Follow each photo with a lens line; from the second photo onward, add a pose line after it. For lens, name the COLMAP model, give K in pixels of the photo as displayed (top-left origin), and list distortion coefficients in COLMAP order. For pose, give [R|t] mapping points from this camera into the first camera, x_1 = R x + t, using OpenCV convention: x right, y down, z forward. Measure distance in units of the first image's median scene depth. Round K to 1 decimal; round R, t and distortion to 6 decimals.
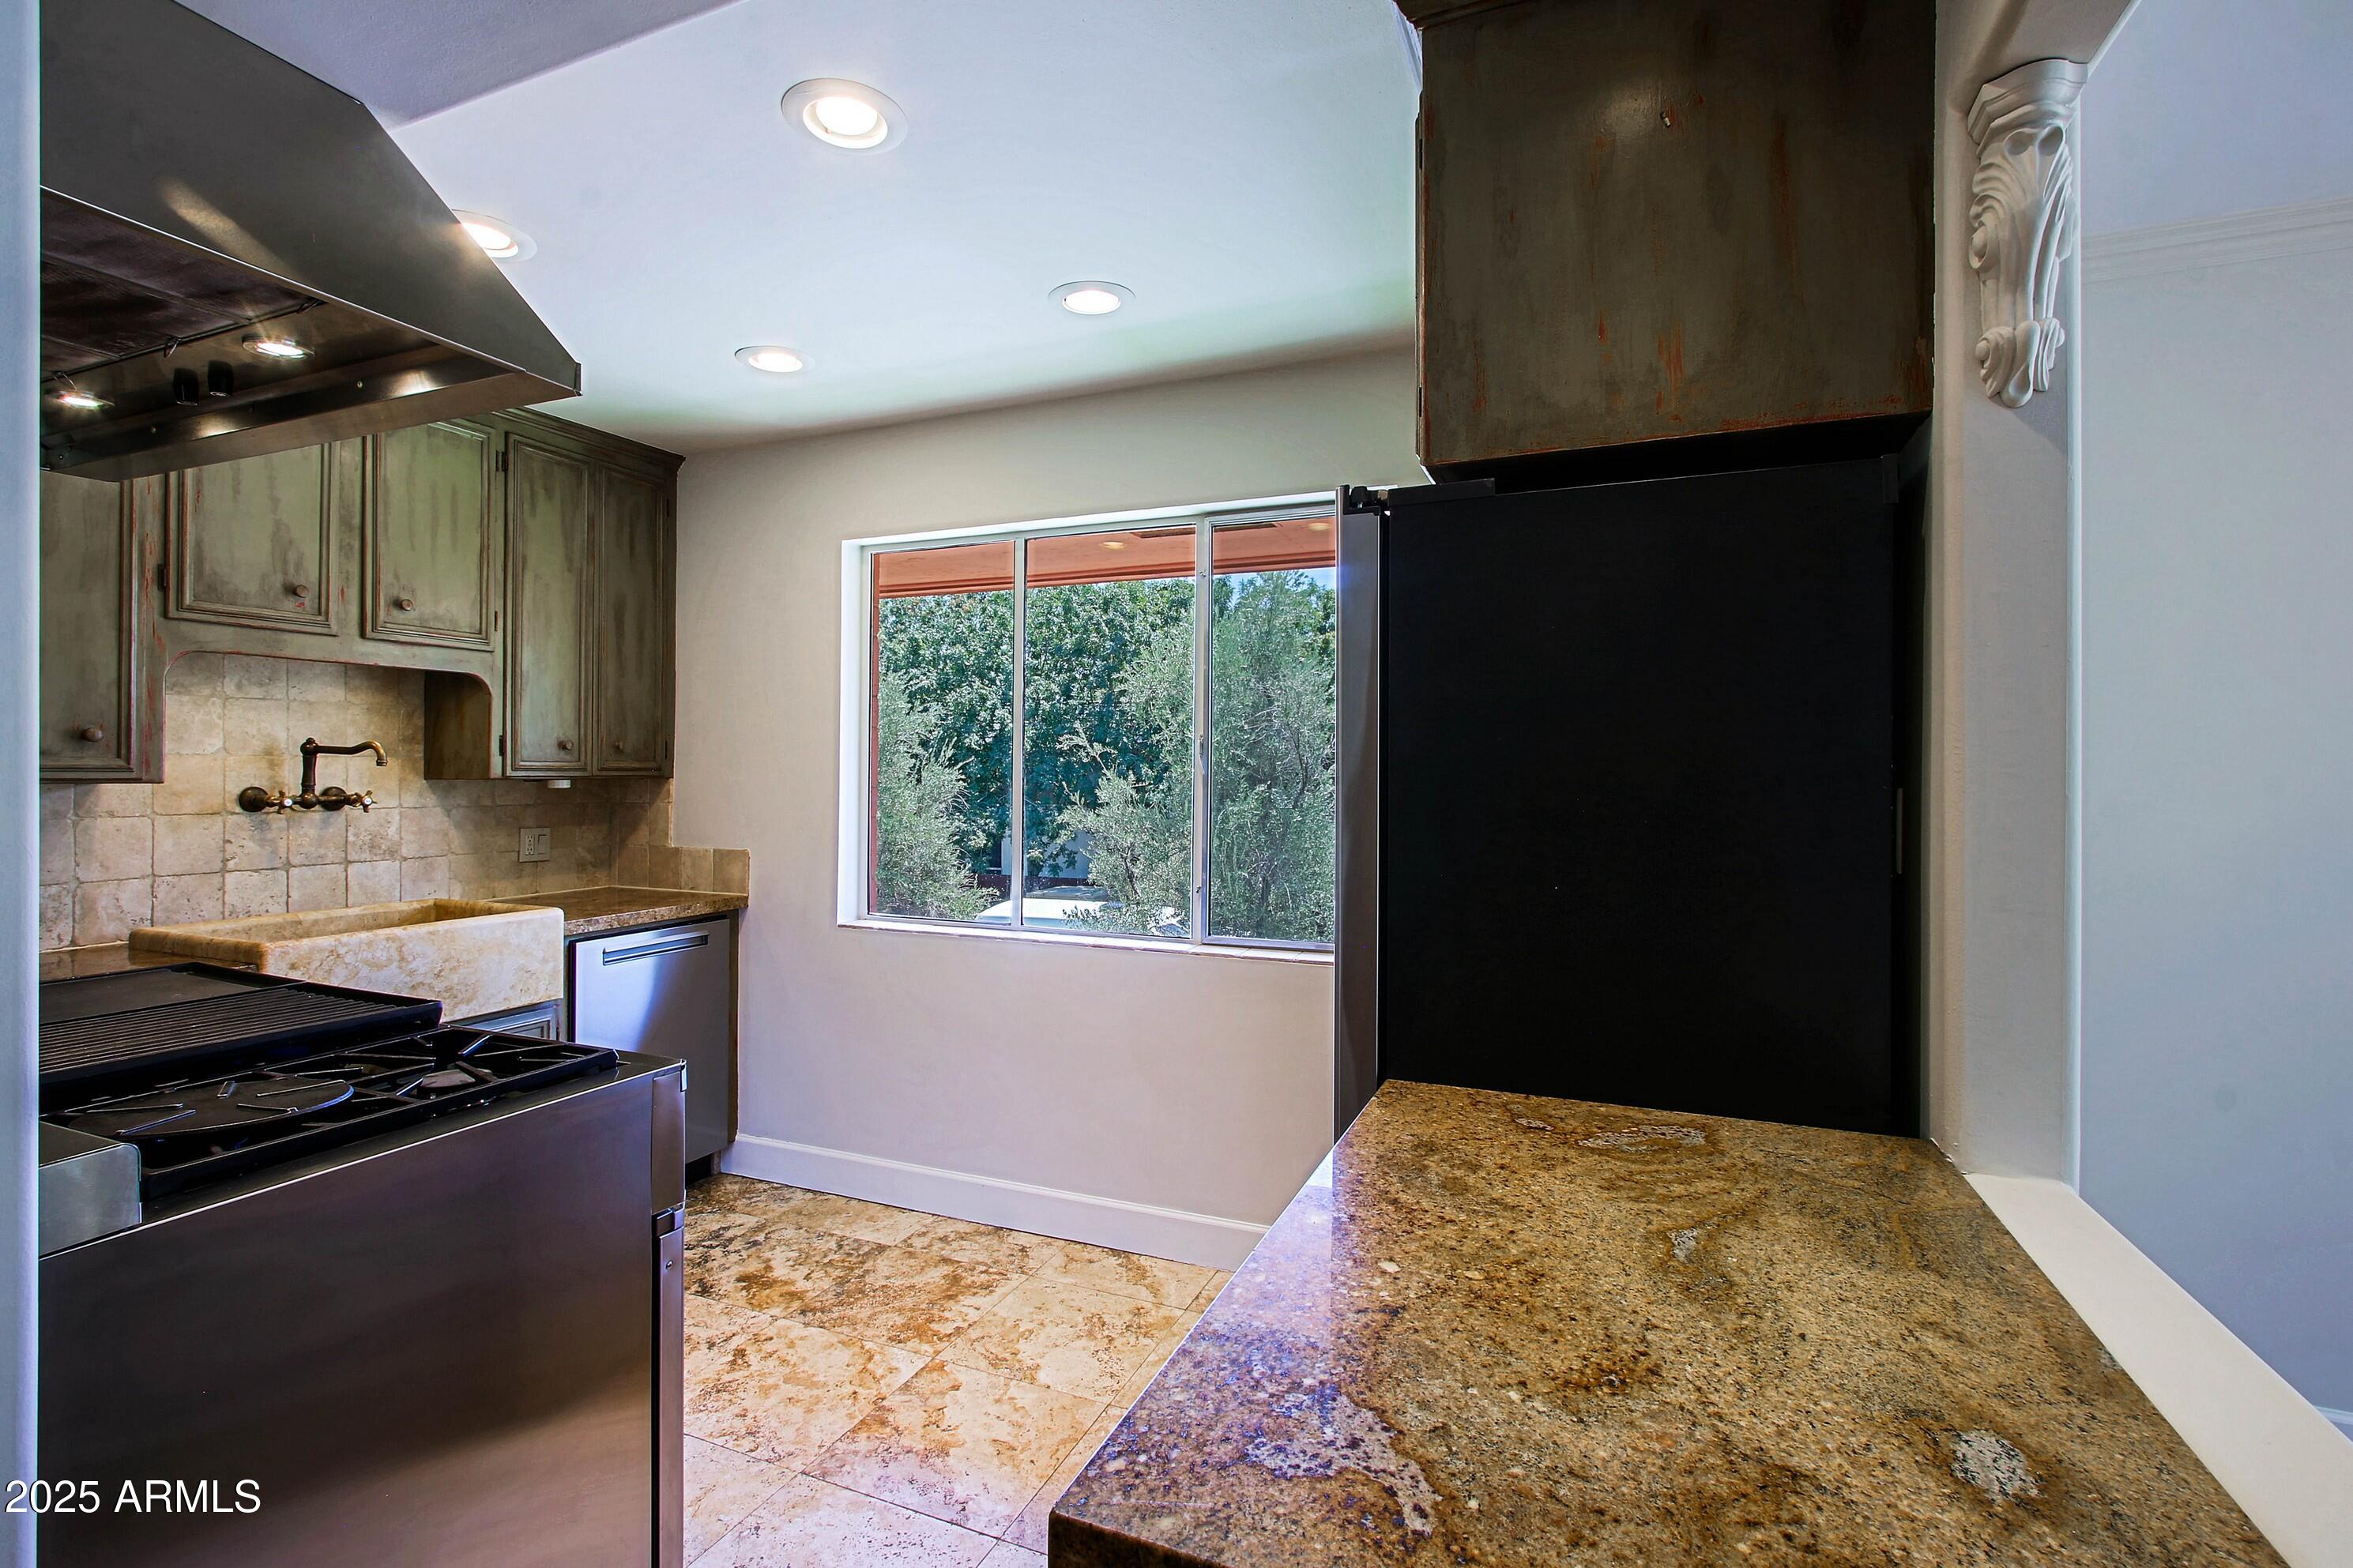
lens RADIAL K [[1114.6, 0, 1144.9], [0, 1114.6, 760.5], [0, 0, 1]] dist [-0.006761, -0.000022]
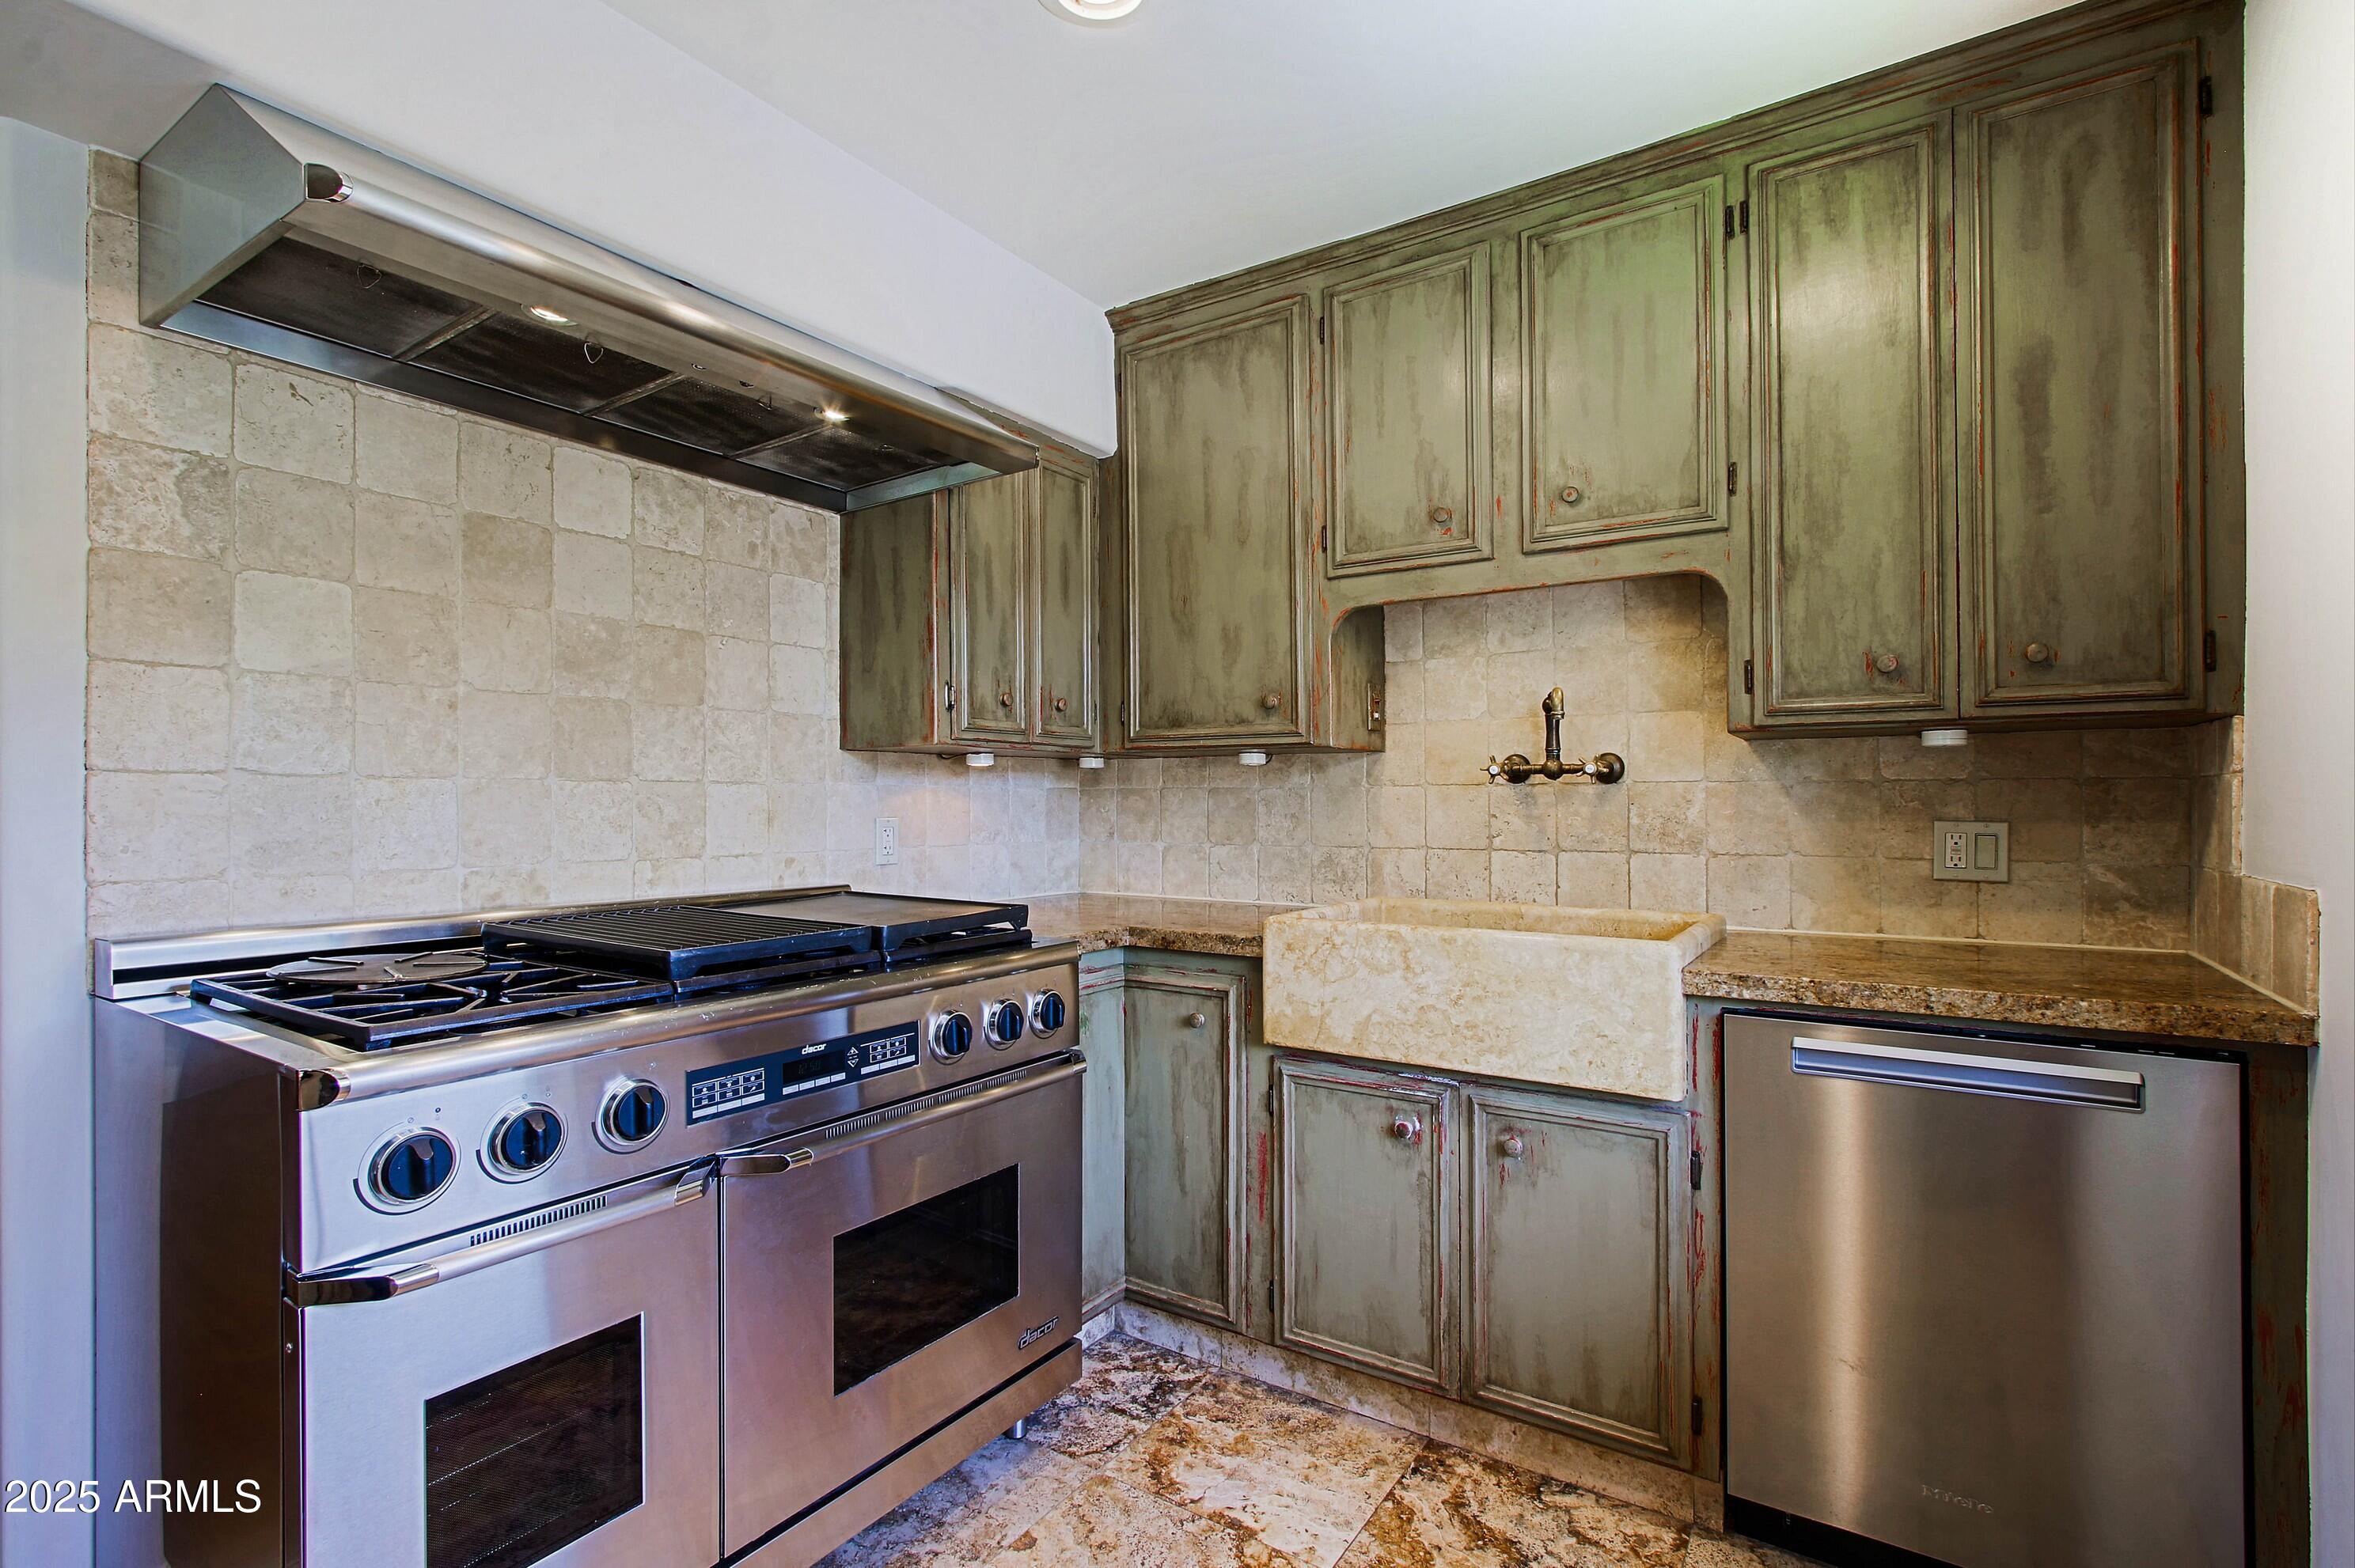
lens RADIAL K [[1090.1, 0, 1173.3], [0, 1090.1, 798.3], [0, 0, 1]] dist [-0.000323, 0.000386]
pose [[-0.172281, -0.006197, -0.985028, 0.080030], [0.010684, 0.999910, -0.008159, 0.063000], [0.984990, -0.011930, -0.172199, 0.895653]]
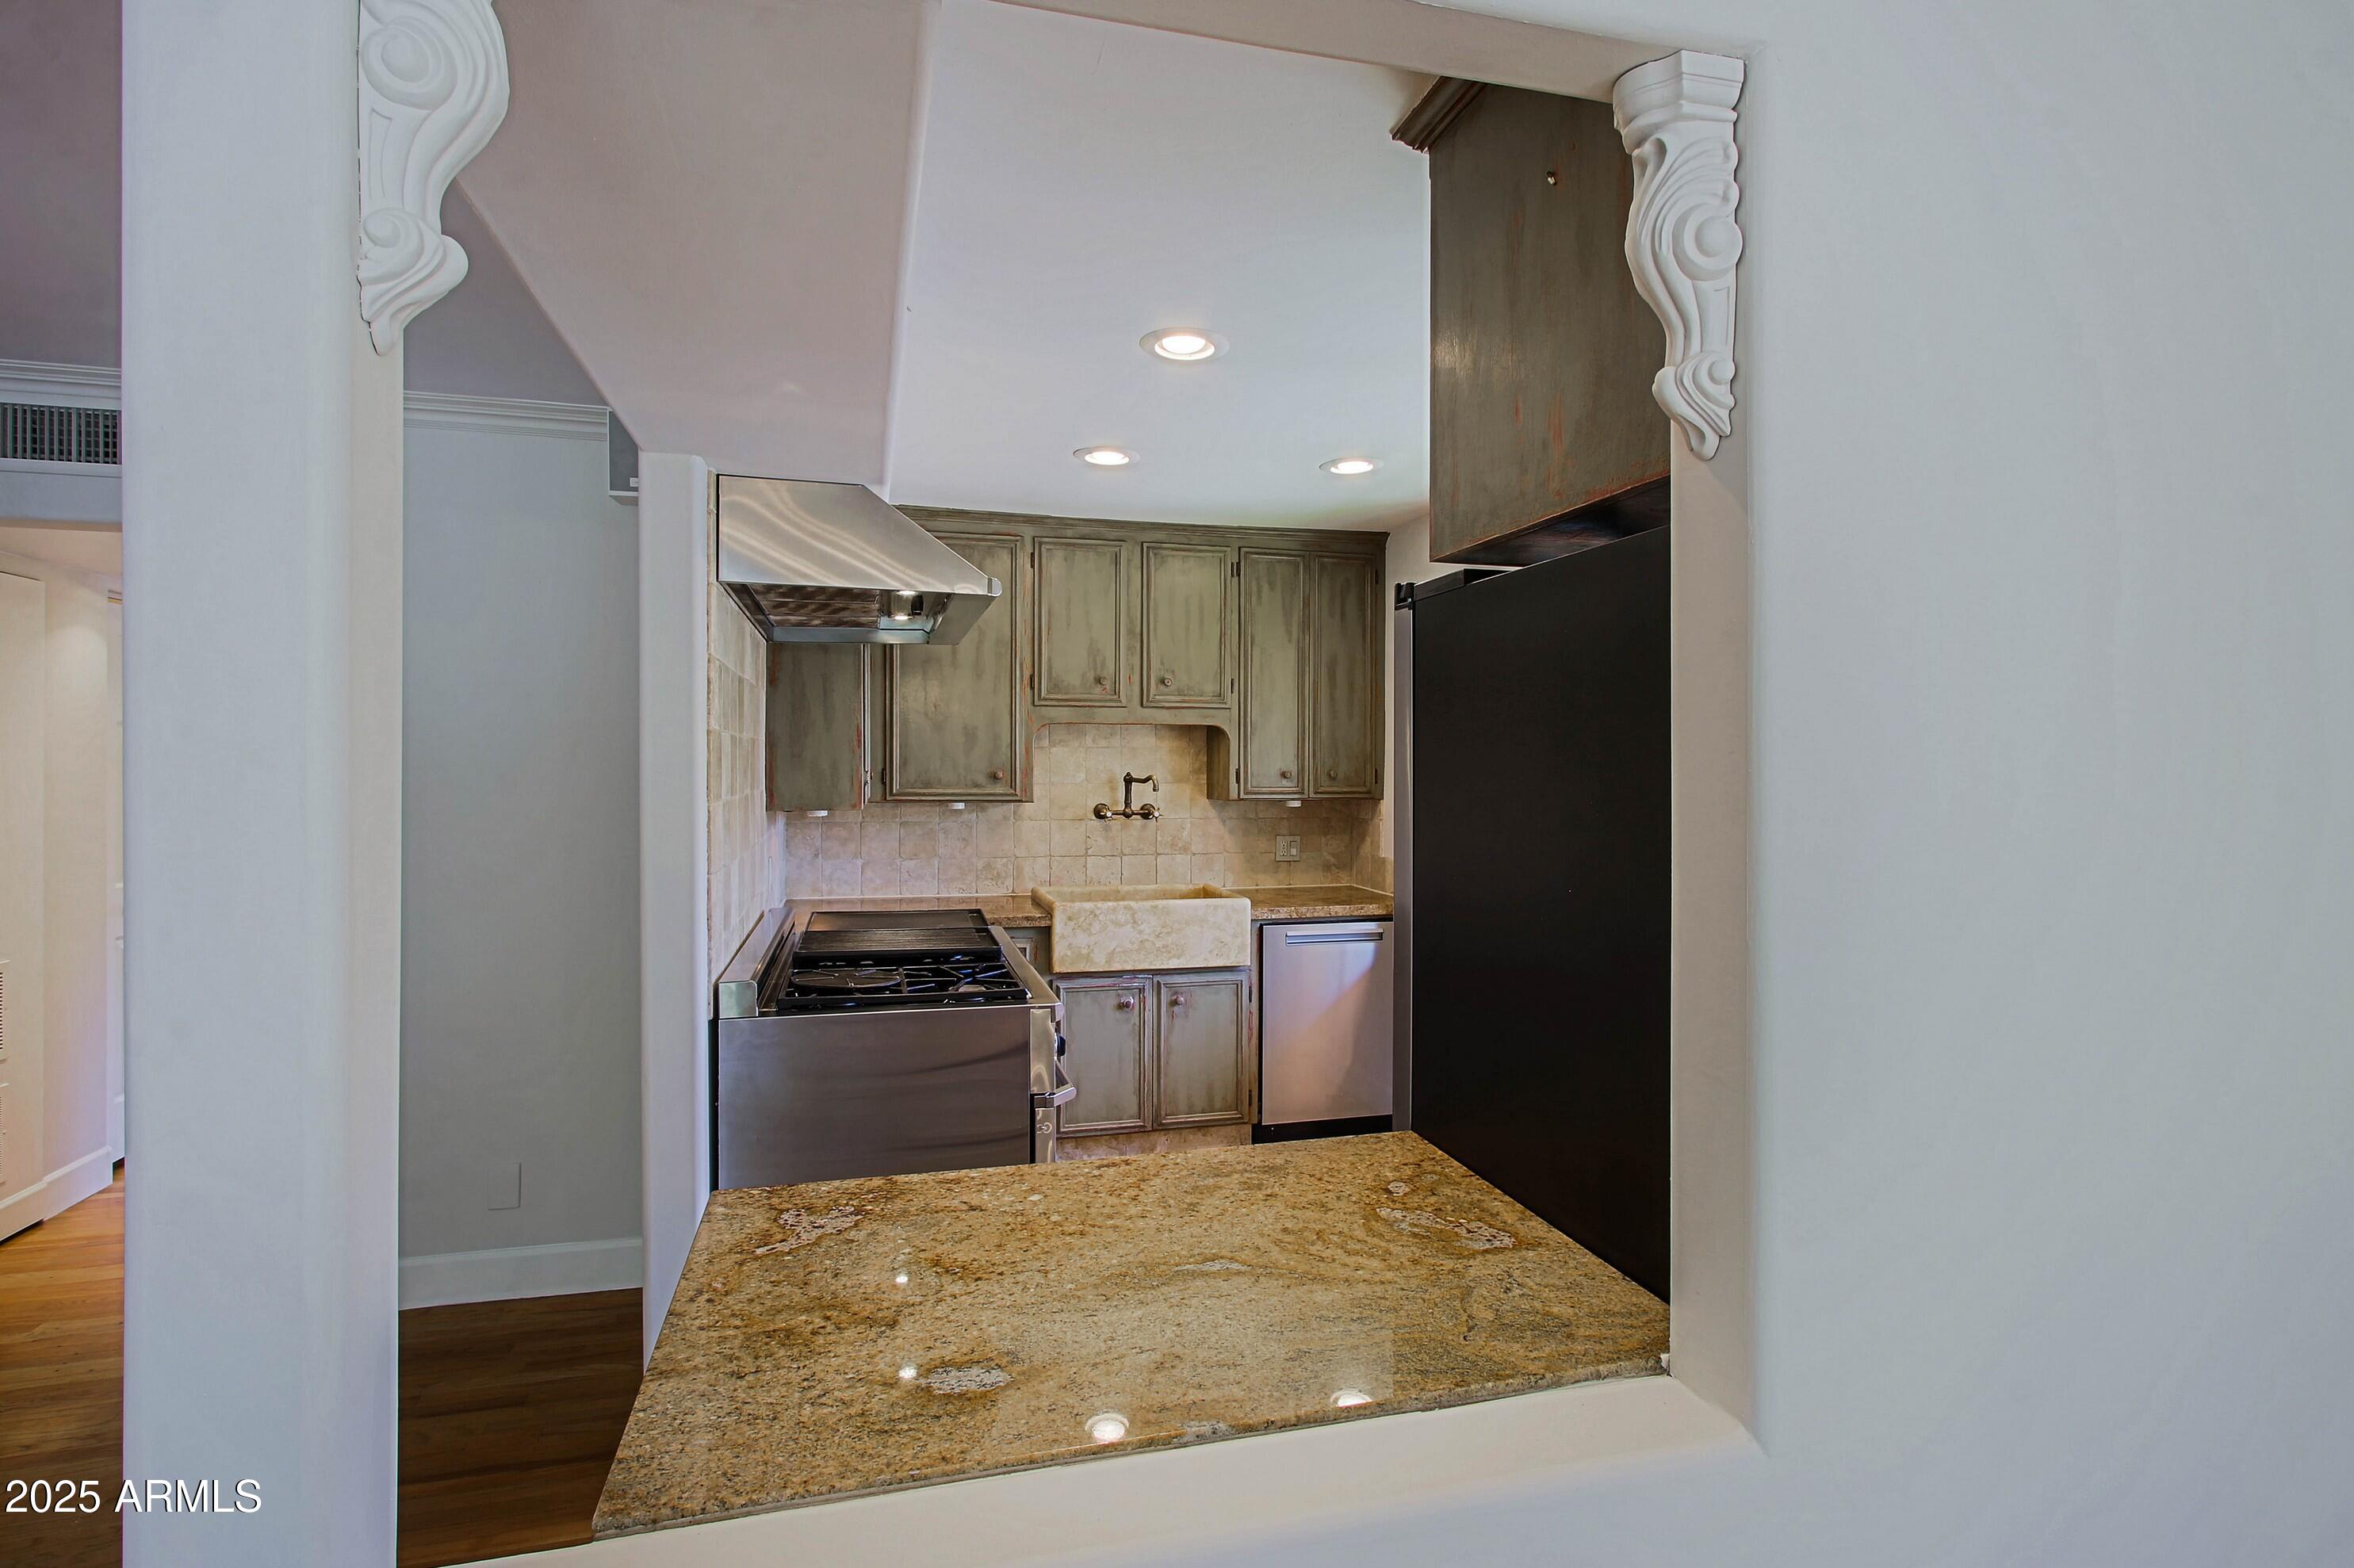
lens RADIAL K [[1115.1, 0, 1145.4], [0, 1115.1, 760.5], [0, 0, 1]] dist [-0.006761, -0.000022]
pose [[0.616229, 0.000549, -0.787567, 0.494645], [0.003433, 0.999988, 0.003384, -0.042933], [0.787560, -0.004789, 0.616220, 0.070479]]
